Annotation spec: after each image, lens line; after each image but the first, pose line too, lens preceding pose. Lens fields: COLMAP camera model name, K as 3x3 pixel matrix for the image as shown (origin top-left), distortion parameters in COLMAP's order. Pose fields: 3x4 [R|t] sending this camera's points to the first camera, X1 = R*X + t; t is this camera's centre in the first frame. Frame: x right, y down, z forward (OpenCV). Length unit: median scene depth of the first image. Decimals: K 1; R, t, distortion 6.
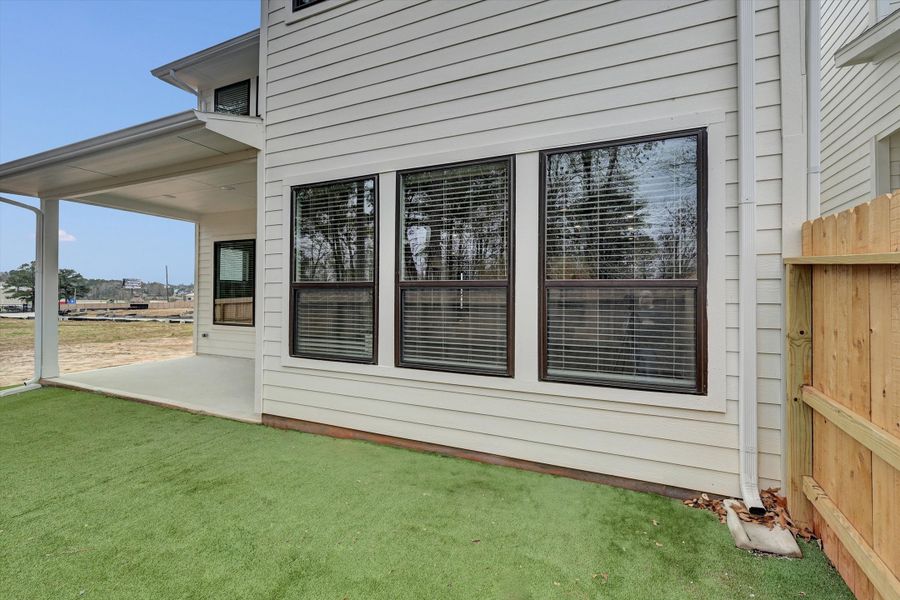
lens RADIAL K [[403.7, 0, 449.5], [0, 403.7, 291.8], [0, 0, 1]] dist [-0.000617, 0.000414]
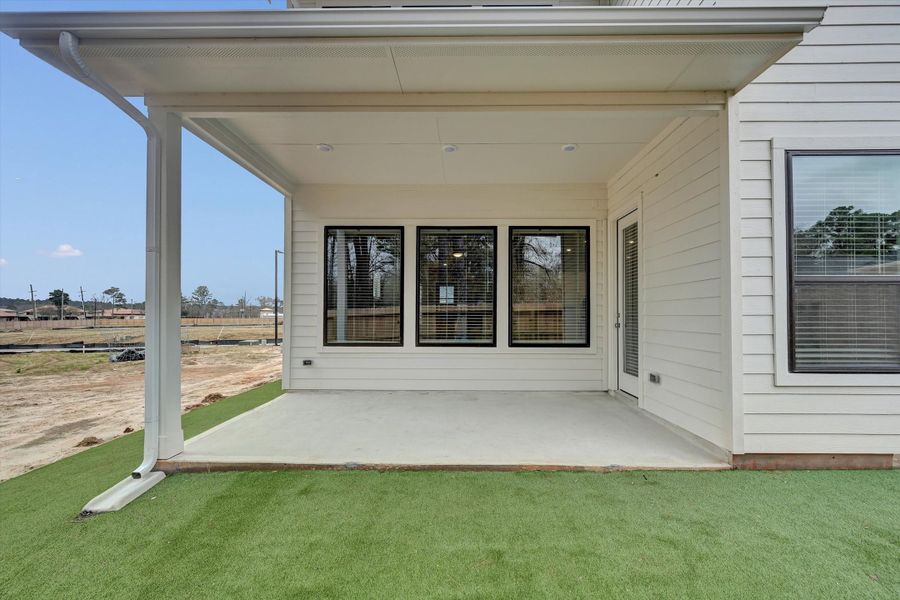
lens RADIAL K [[403.7, 0, 449.7], [0, 403.7, 306.1], [0, 0, 1]] dist [-0.000617, 0.000414]
pose [[0.917994, -0.004001, 0.396573, -1.070740], [0.007026, 0.999956, -0.006175, 0.029156], [-0.396531, 0.008455, 0.917982, 0.461930]]
